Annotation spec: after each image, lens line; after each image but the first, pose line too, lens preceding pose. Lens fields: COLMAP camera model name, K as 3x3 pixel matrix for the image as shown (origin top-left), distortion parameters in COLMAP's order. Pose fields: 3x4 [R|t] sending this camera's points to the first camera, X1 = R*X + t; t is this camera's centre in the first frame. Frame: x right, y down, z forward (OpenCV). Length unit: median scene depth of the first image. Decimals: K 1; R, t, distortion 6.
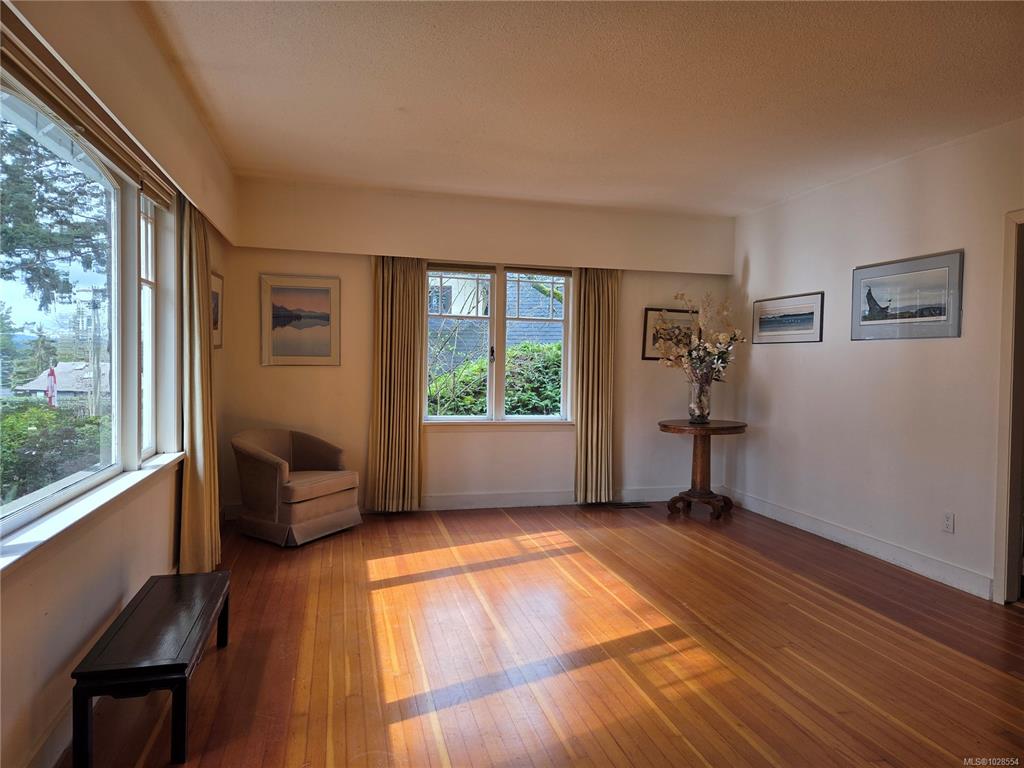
lens RADIAL K [[686.0, 0, 515.0], [0, 686.0, 380.0], [0, 0, 1]] dist [0.100051, -0.076964]
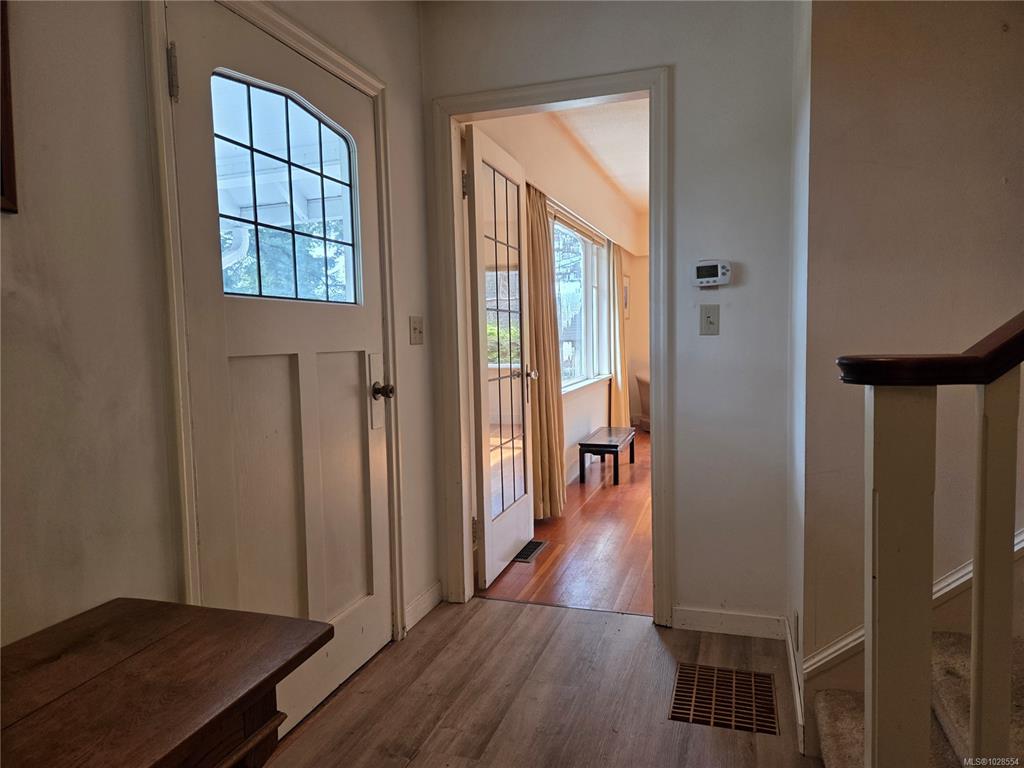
lens RADIAL K [[679.4, 0, 515.3], [0, 679.4, 387.2], [0, 0, 1]] dist [0.017756, 0.000976]
pose [[0.842885, 0.006367, -0.538057, 0.331068], [0.019471, 0.998914, 0.042322, 0.058591], [0.537742, -0.046149, 0.841846, -0.771735]]
